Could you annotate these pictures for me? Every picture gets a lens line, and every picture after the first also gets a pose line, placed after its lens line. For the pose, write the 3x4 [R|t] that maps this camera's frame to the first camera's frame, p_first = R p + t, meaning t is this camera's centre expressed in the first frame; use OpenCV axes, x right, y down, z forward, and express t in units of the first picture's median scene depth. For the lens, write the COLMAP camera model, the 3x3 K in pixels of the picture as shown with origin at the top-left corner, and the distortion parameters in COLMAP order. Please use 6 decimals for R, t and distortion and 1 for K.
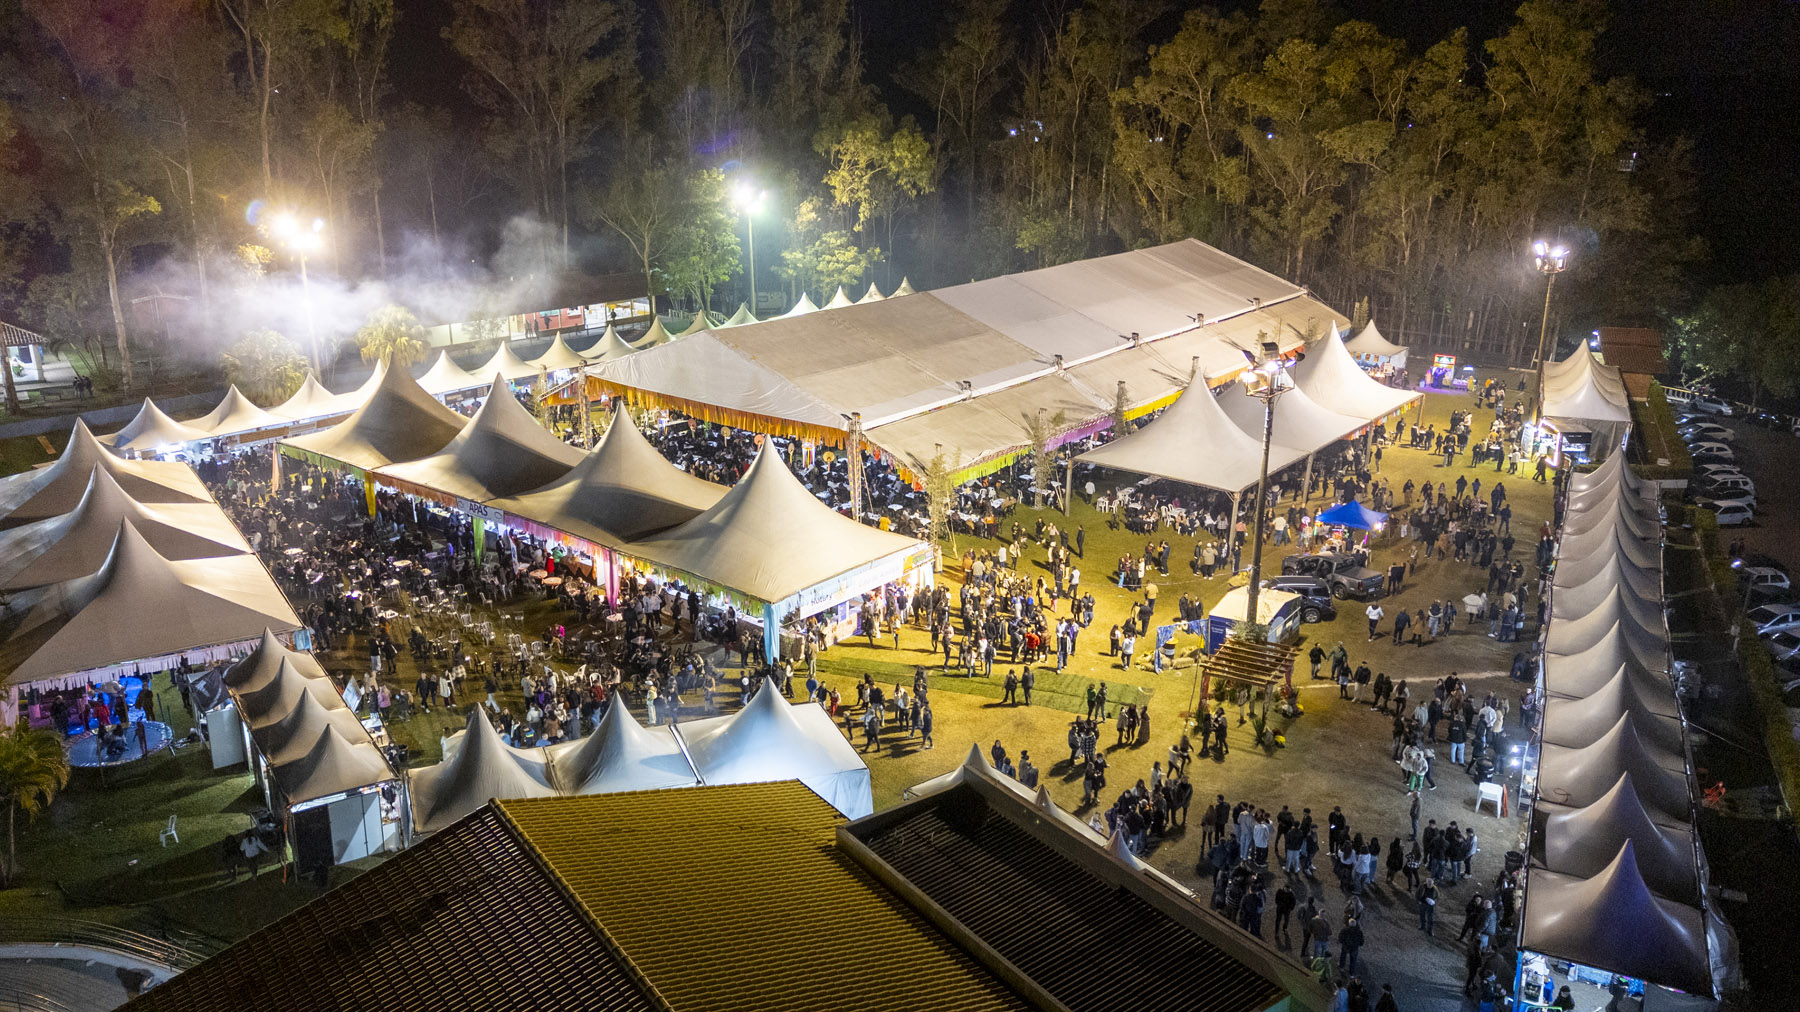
lens RADIAL K [[1312.6, 0, 899.7], [0, 1312.6, 513.9], [0, 0, 1]] dist [0.078237, -0.083618]
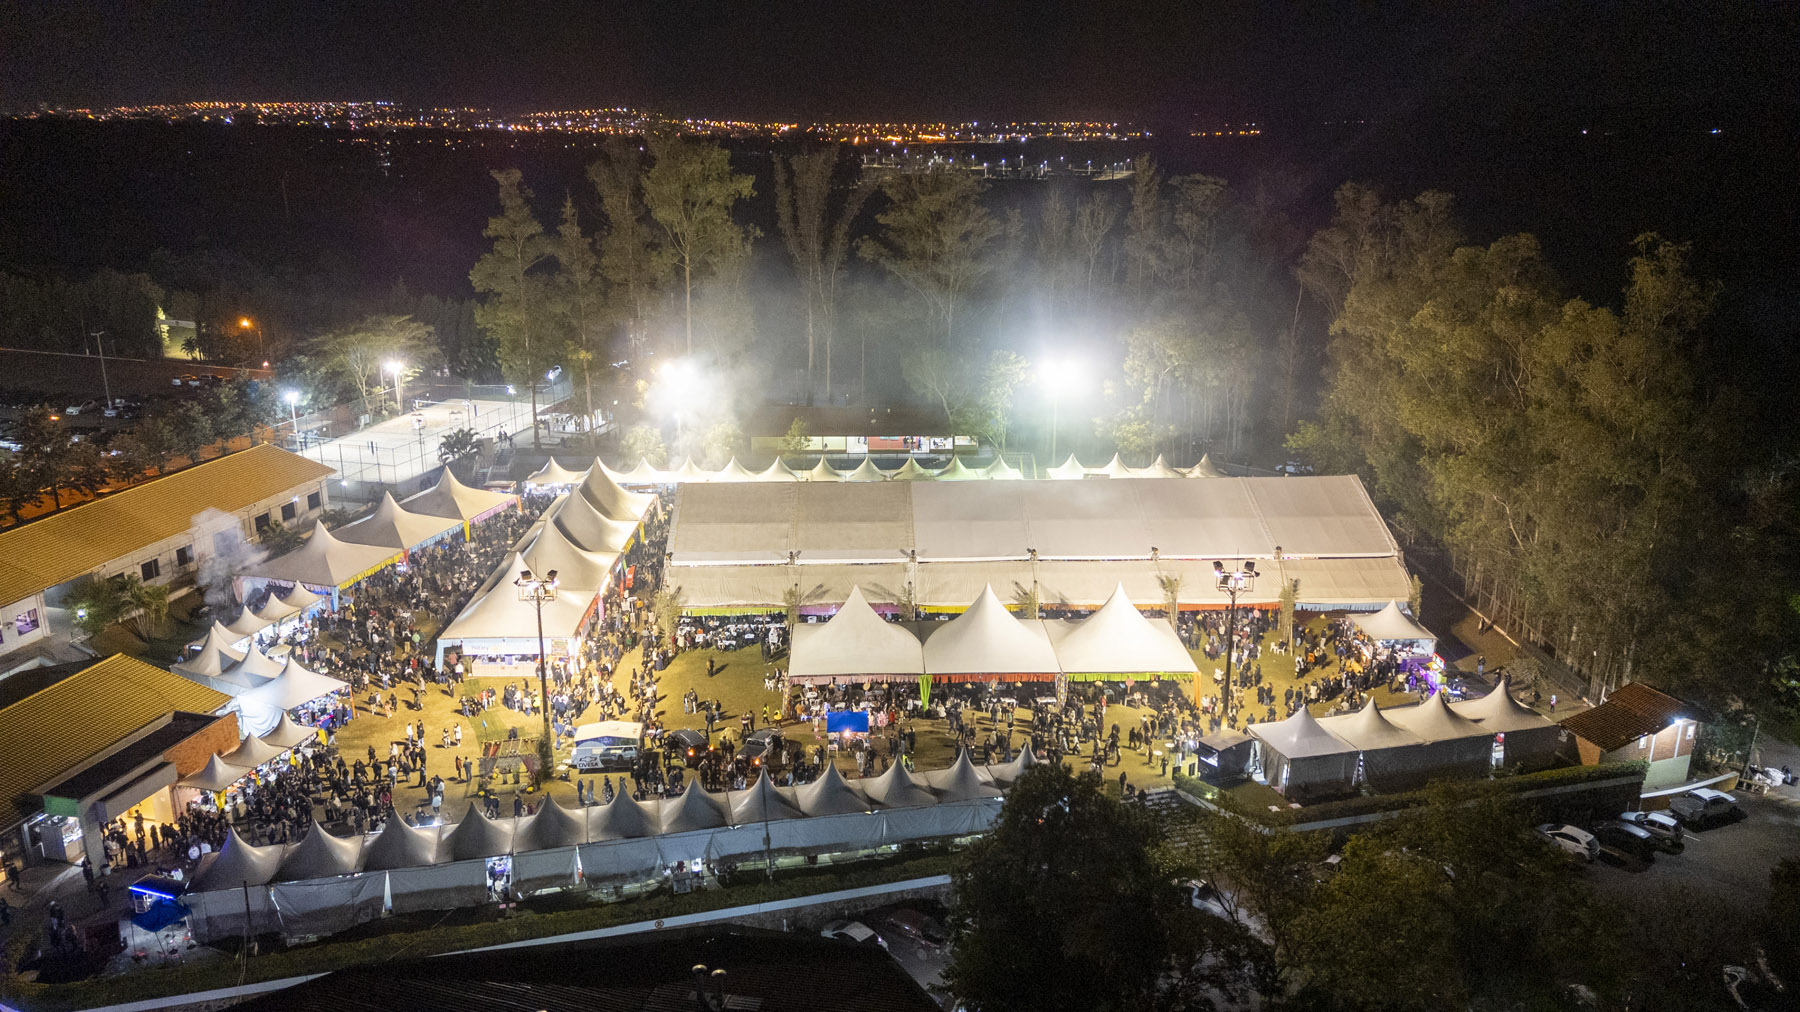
lens RADIAL K [[1312.6, 0, 891.3], [0, 1312.6, 511.7], [0, 0, 1]] dist [0.078237, -0.083618]
pose [[0.643129, 0.219569, -0.733604, 0.951536], [-0.233874, 0.968556, 0.084860, -0.239173], [0.729170, 0.116995, 0.674258, 0.093243]]
